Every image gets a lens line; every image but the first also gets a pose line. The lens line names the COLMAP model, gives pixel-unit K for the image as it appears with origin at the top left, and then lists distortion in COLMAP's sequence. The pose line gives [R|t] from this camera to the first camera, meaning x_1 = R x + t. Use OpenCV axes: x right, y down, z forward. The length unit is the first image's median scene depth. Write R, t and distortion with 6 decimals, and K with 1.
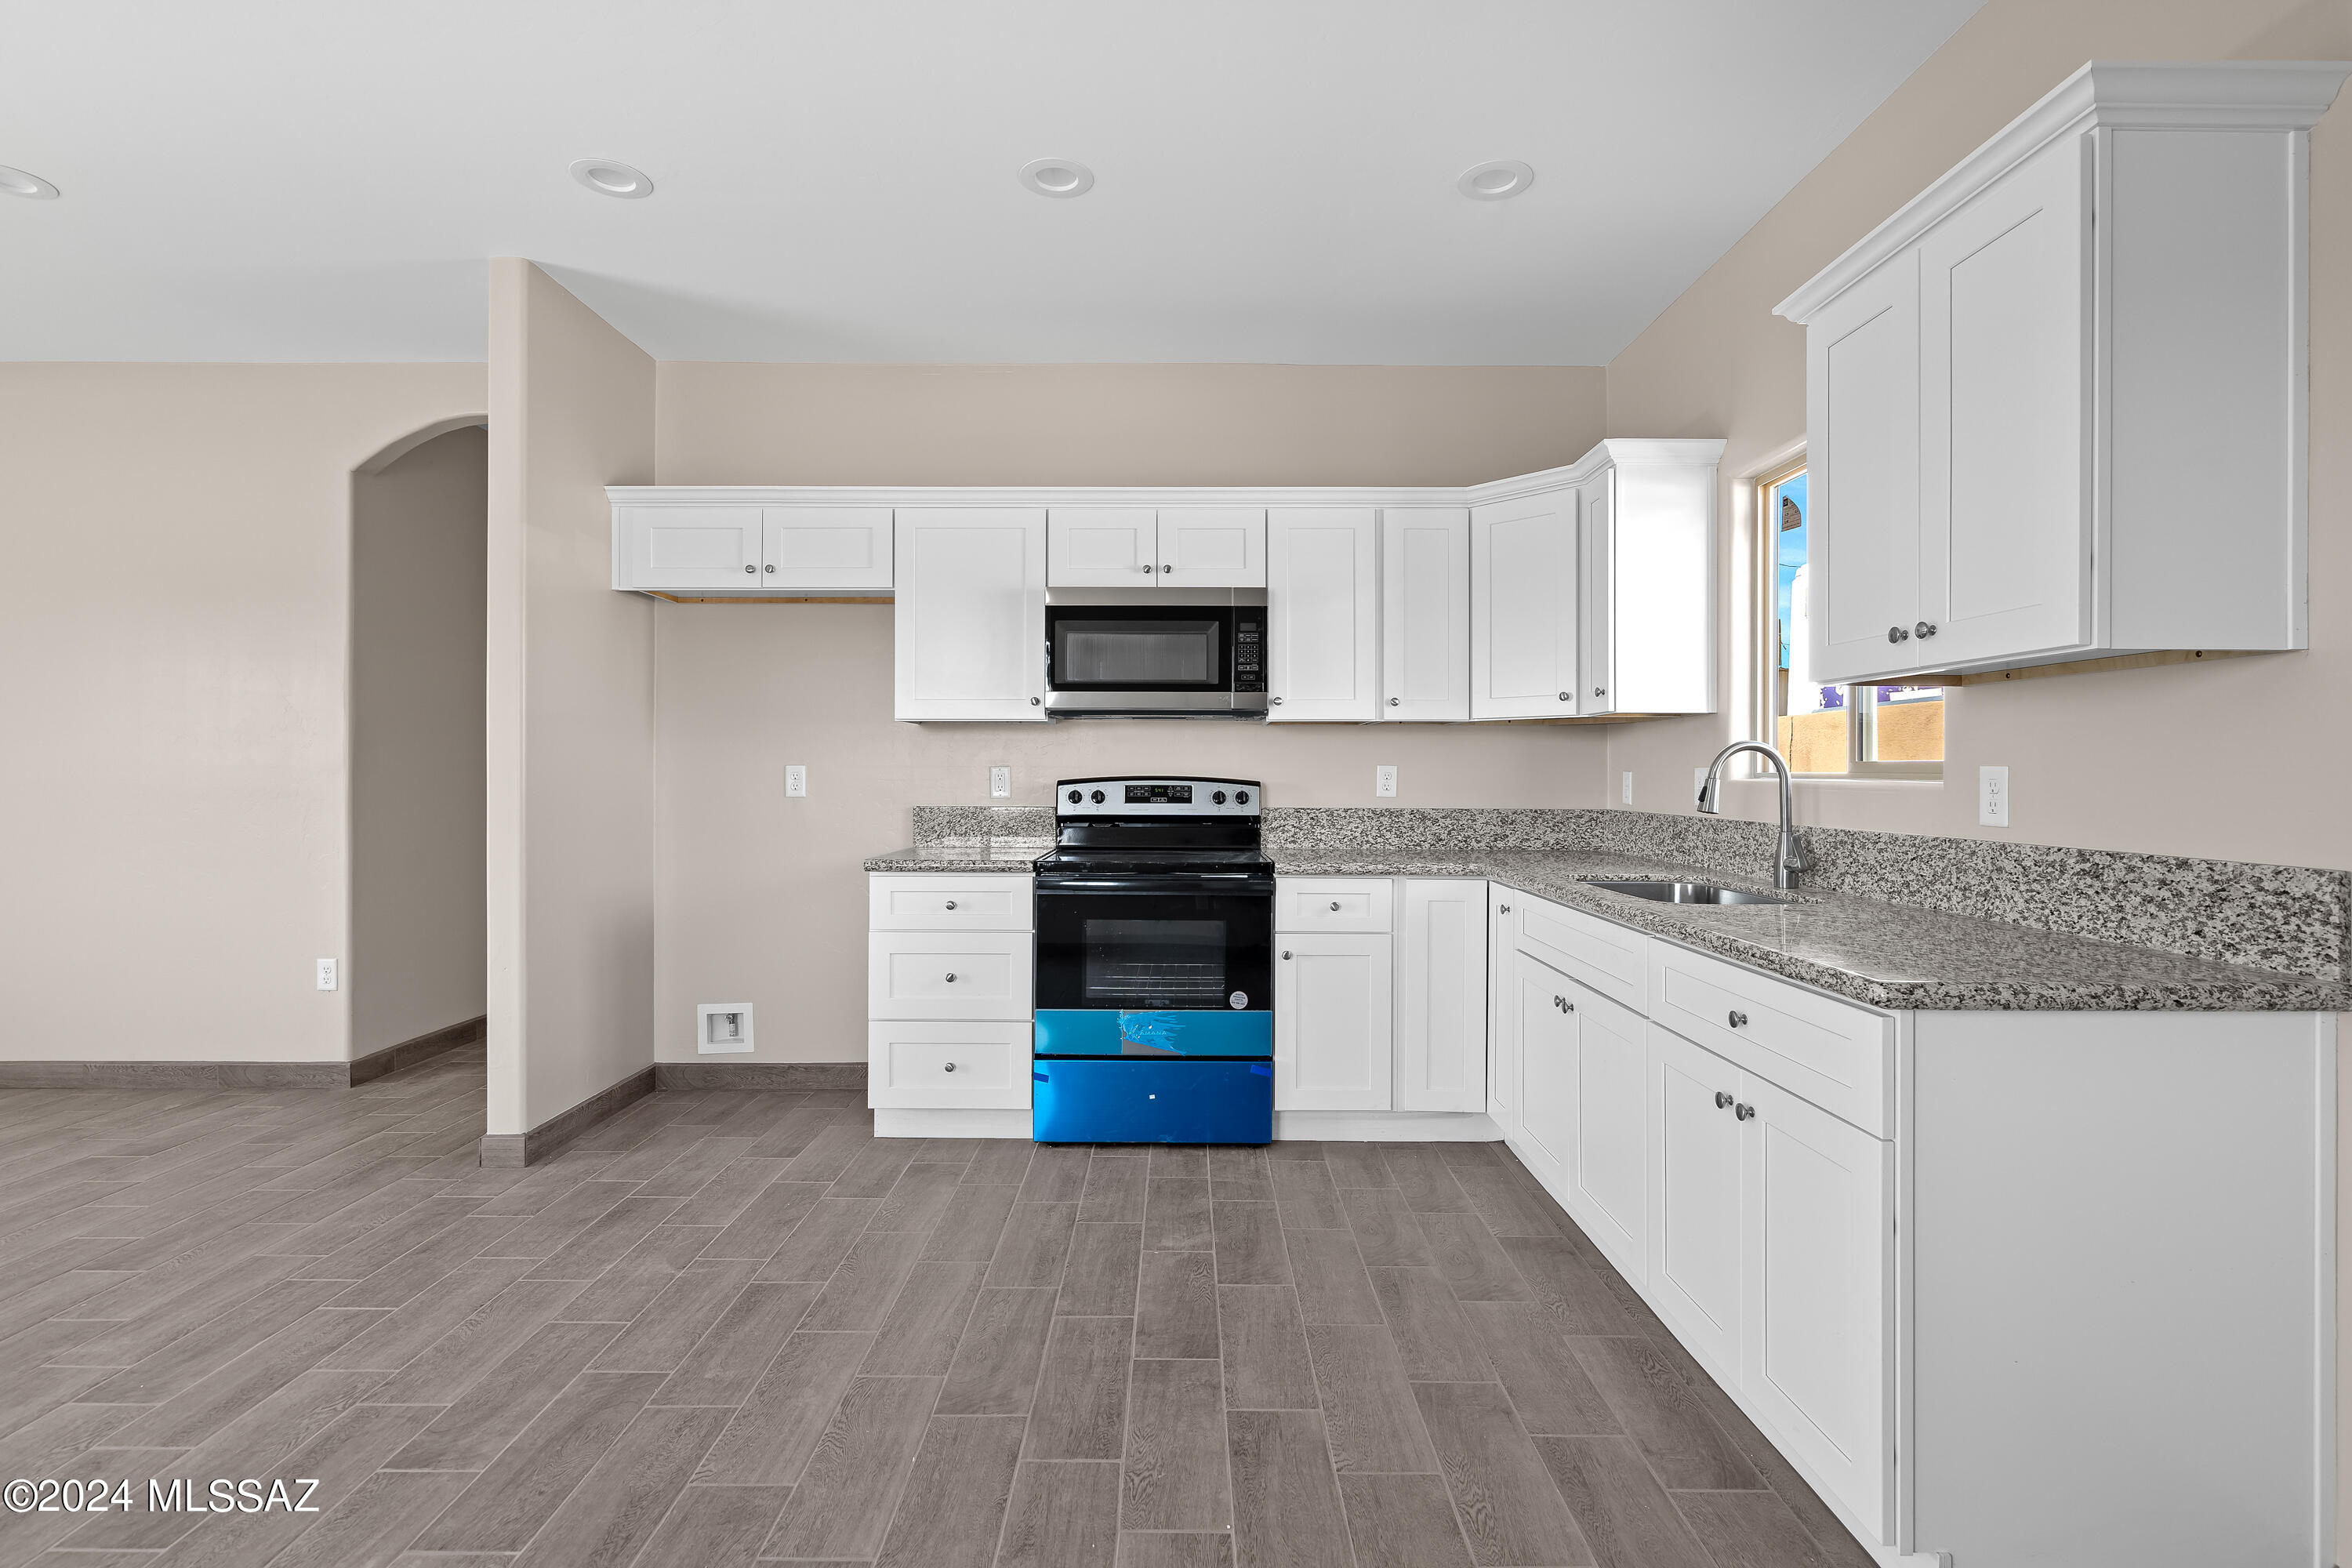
lens RADIAL K [[1086.2, 0, 1197.5], [0, 1086.2, 772.6], [0, 0, 1]] dist [-0.000756, -0.000145]
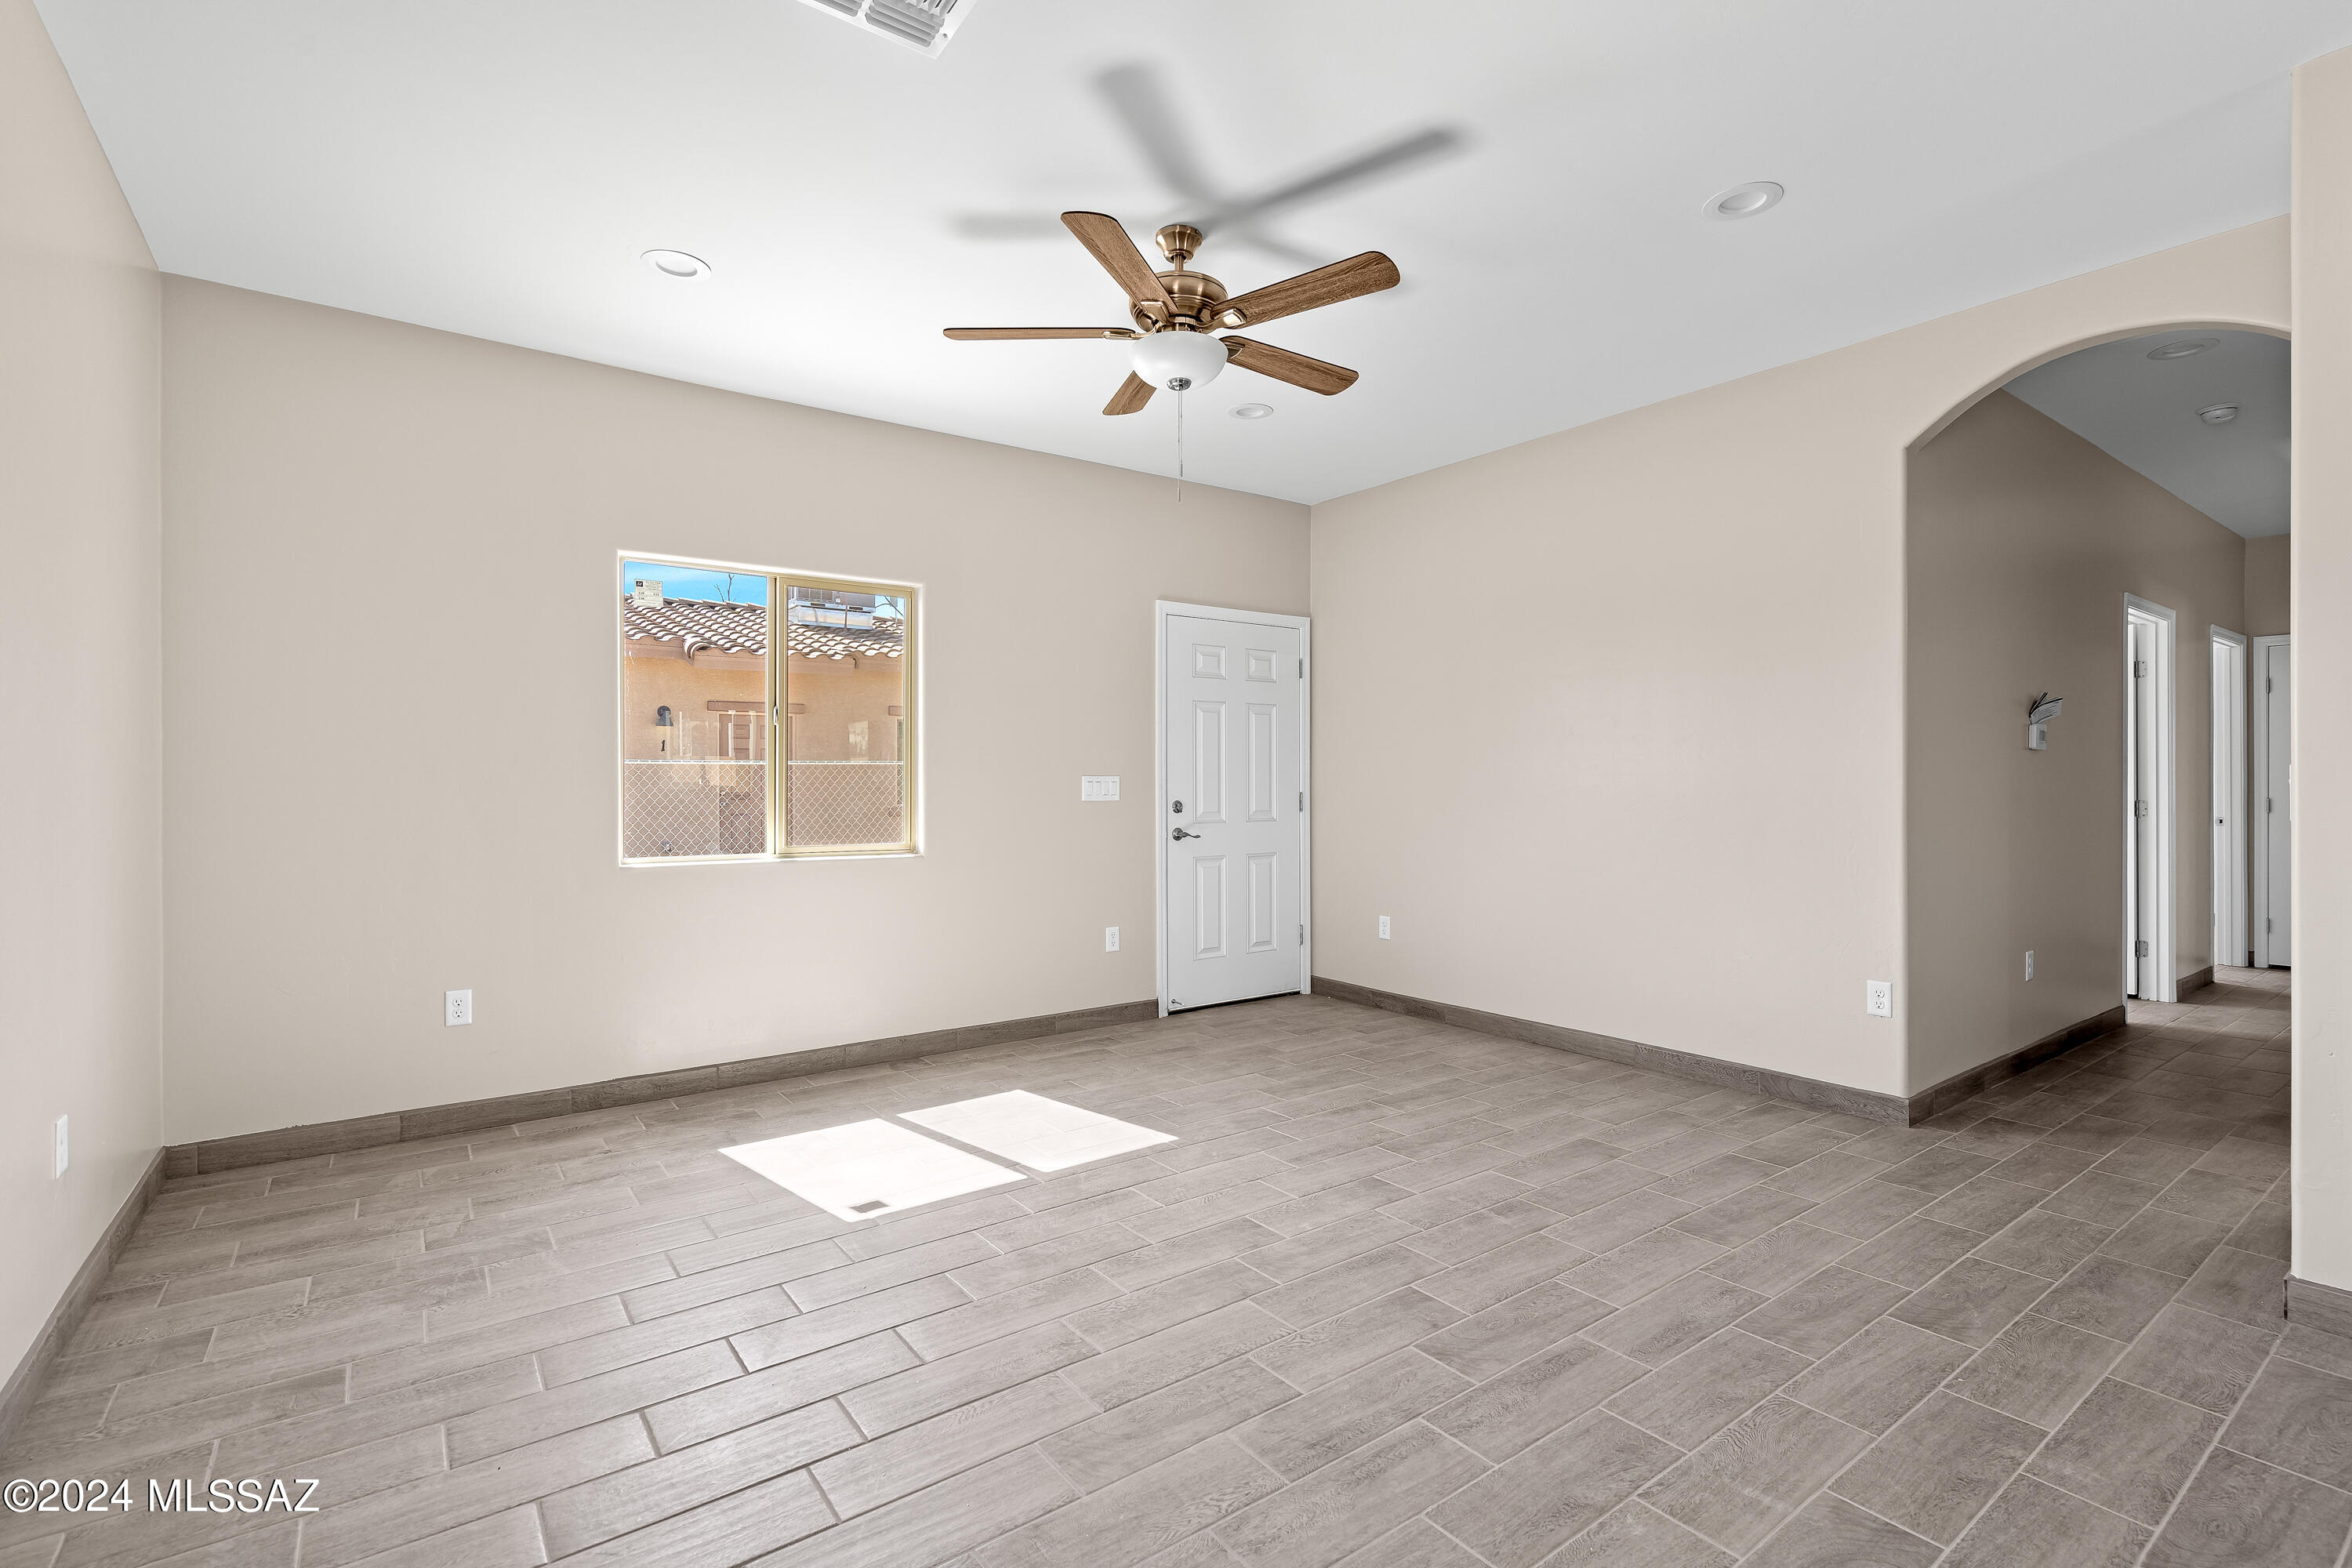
lens RADIAL K [[1086.2, 0, 1180.3], [0, 1086.2, 786.1], [0, 0, 1]] dist [-0.000756, -0.000145]
pose [[0.587281, 0.001317, -0.809382, -0.437877], [0.004837, 0.999975, 0.005137, -0.002153], [0.809369, -0.006932, 0.587260, -0.023534]]
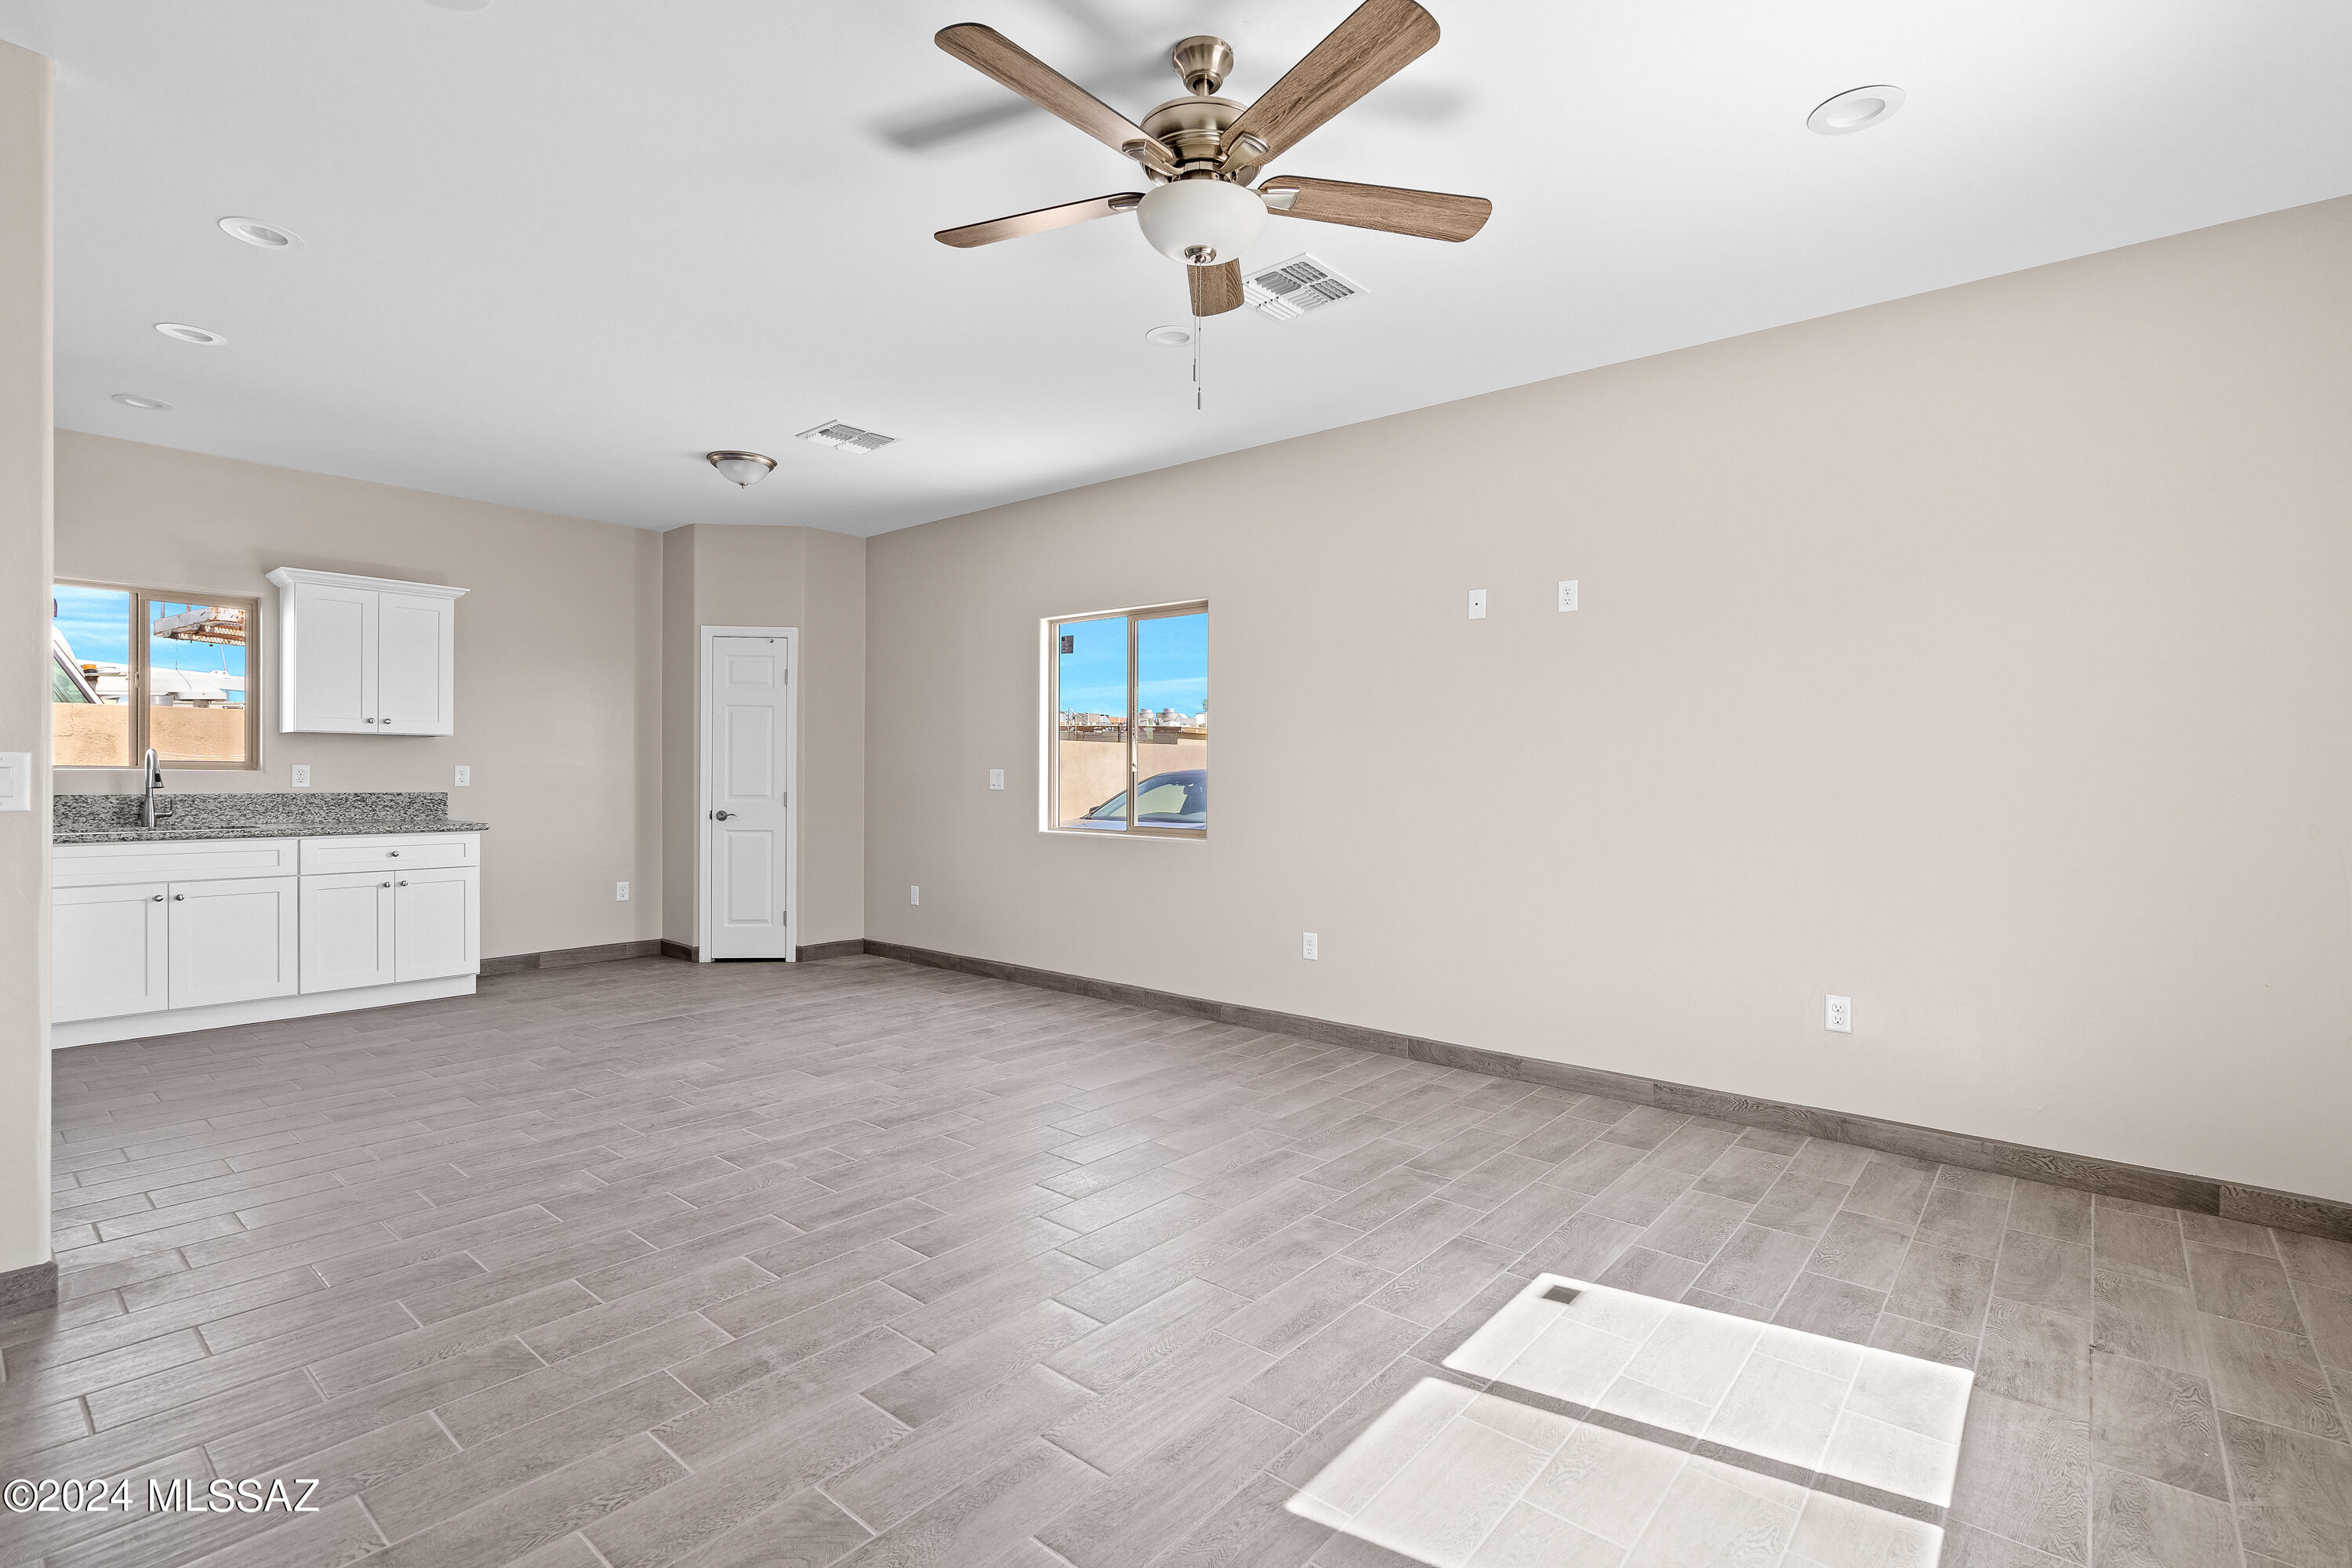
lens RADIAL K [[1086.2, 0, 1175.8], [0, 1086.2, 772.7], [0, 0, 1]] dist [-0.000756, -0.000145]
pose [[-0.758229, -0.007158, 0.651949, -1.487019], [-0.010270, 0.999947, -0.000966, -0.002854], [-0.651908, -0.007428, -0.758262, 0.928208]]
